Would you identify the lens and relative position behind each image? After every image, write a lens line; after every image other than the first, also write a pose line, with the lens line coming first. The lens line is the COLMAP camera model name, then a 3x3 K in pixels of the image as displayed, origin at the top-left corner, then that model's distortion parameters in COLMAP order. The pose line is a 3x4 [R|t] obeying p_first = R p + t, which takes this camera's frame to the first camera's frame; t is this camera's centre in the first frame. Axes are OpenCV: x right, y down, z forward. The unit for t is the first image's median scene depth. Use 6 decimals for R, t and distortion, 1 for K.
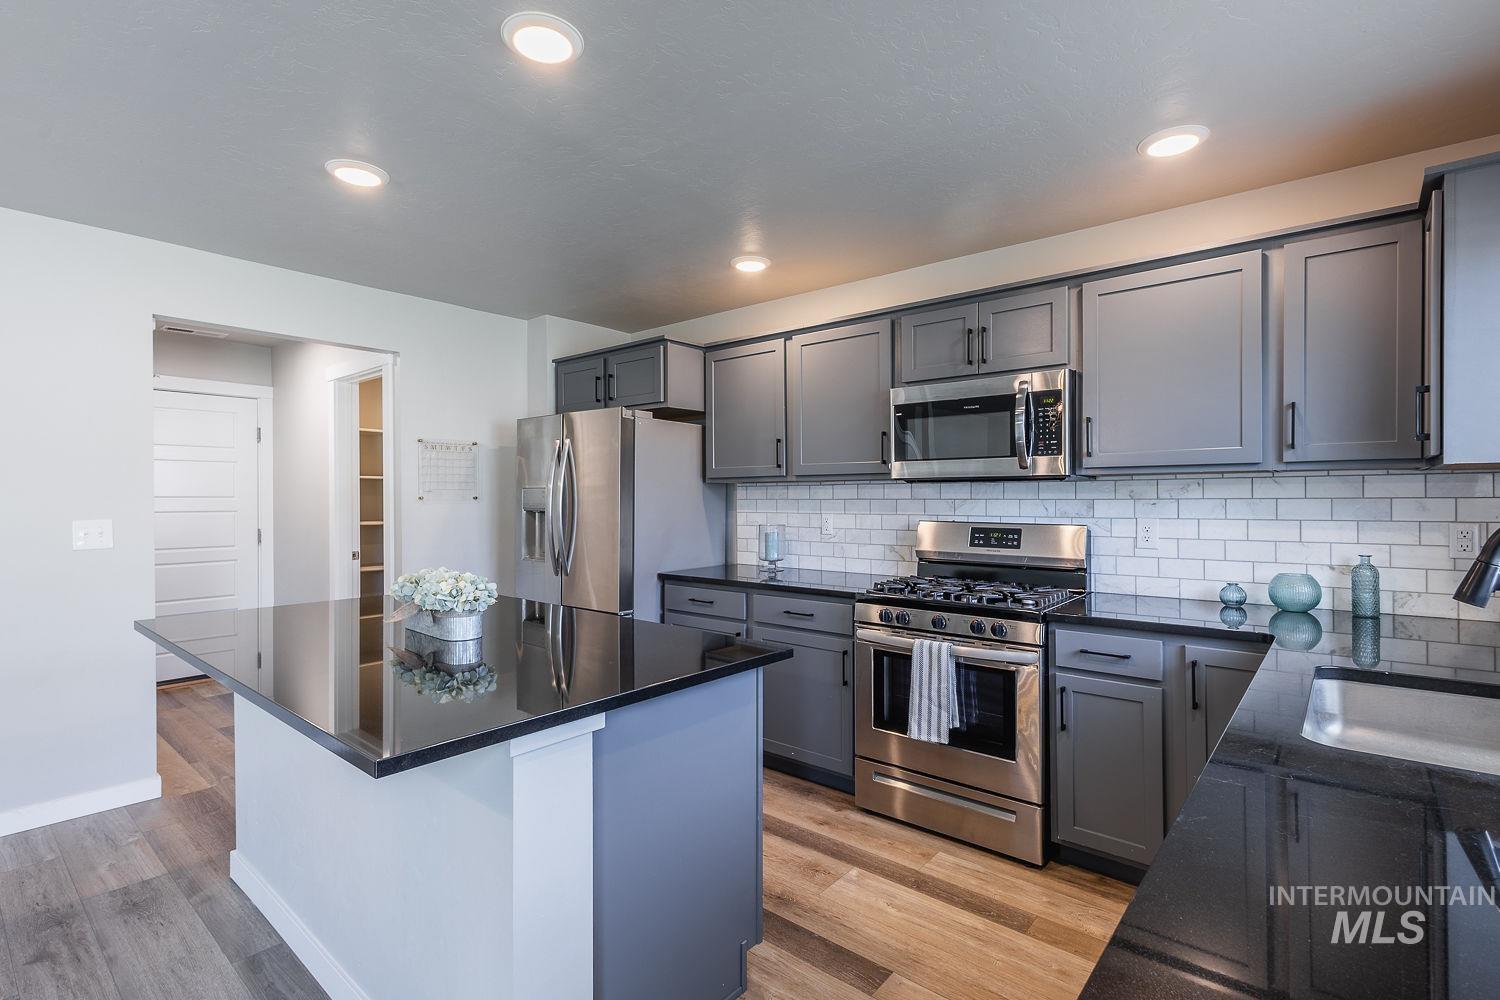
lens RADIAL K [[701.6, 0, 748.7], [0, 701.6, 498.9], [0, 0, 1]] dist [0.009429, -0.003104]
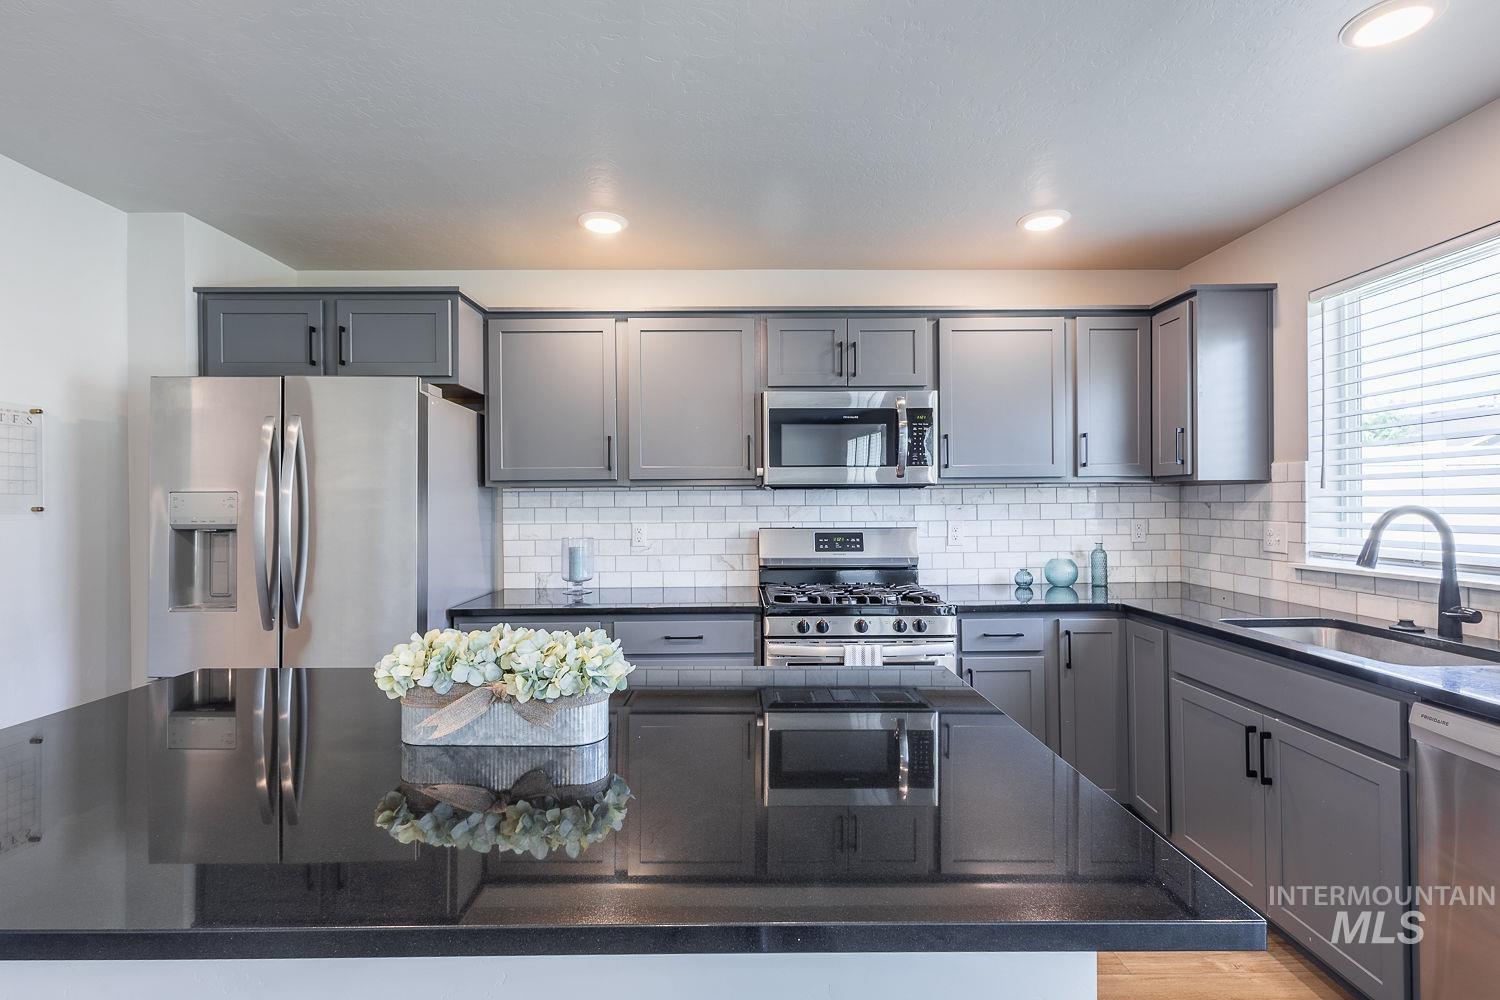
lens RADIAL K [[701.6, 0, 749.1], [0, 701.6, 504.4], [0, 0, 1]] dist [0.009429, -0.003104]
pose [[0.756996, -0.003609, 0.653409, -0.459695], [0.006786, 0.999974, -0.002339, 0.000093], [-0.653384, 0.006205, 0.757001, 0.295126]]
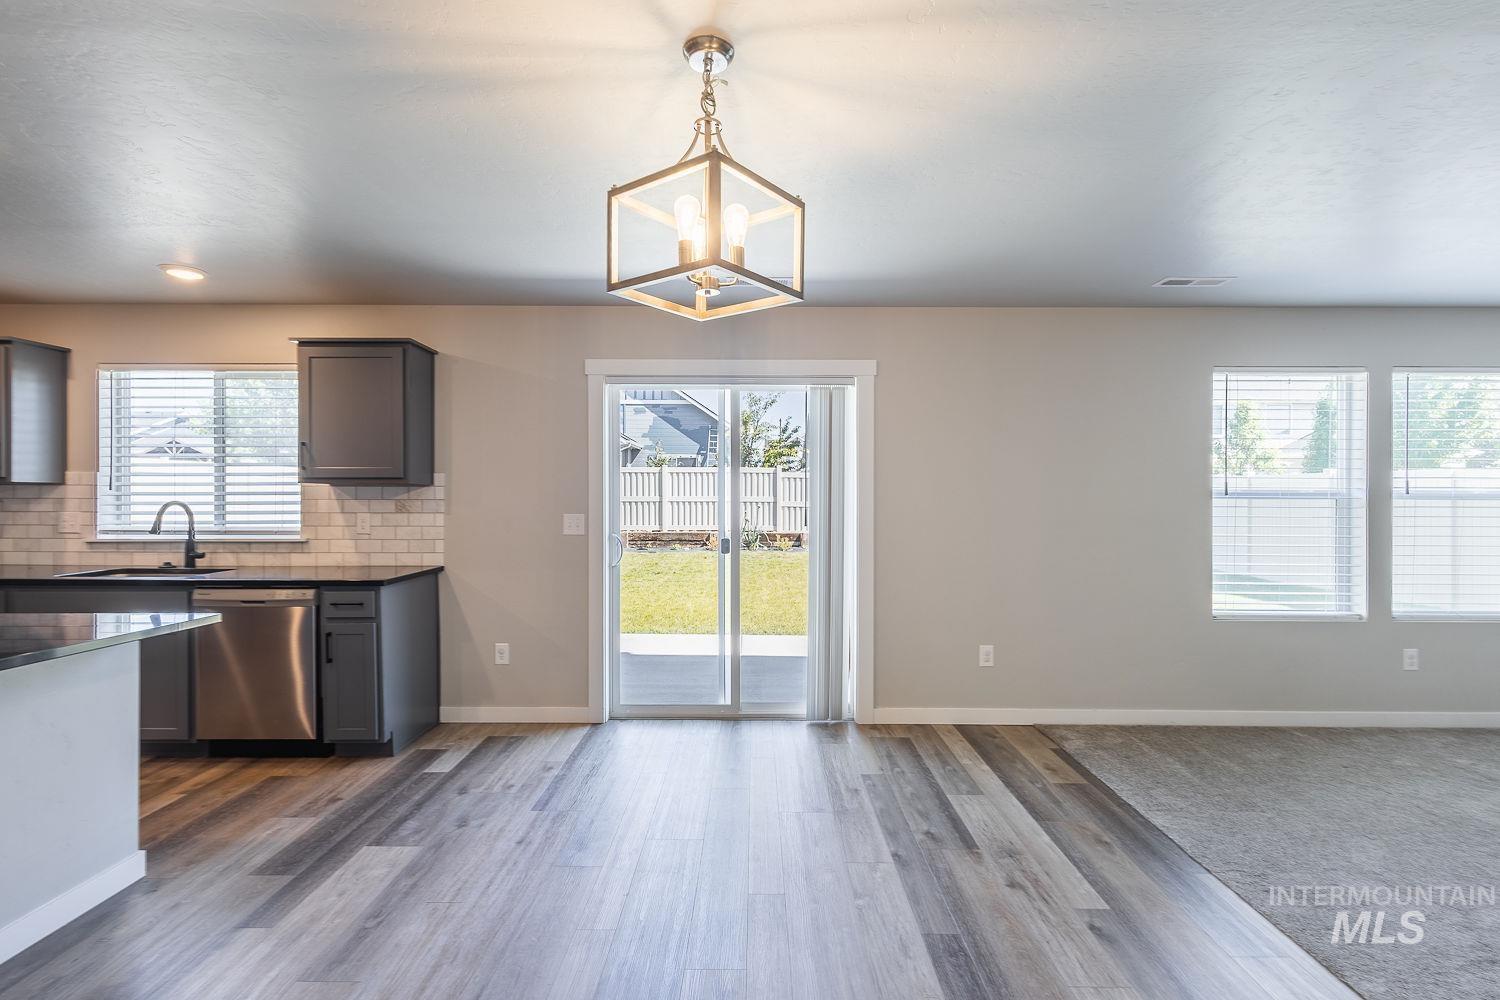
lens RADIAL K [[701.6, 0, 745.5], [0, 701.6, 497.4], [0, 0, 1]] dist [0.009429, -0.003104]
pose [[-0.645018, 0.000351, 0.764167, -1.206617], [0.000155, 1.000000, -0.000329, -0.001930], [-0.764167, -0.000094, -0.645018, 0.427083]]
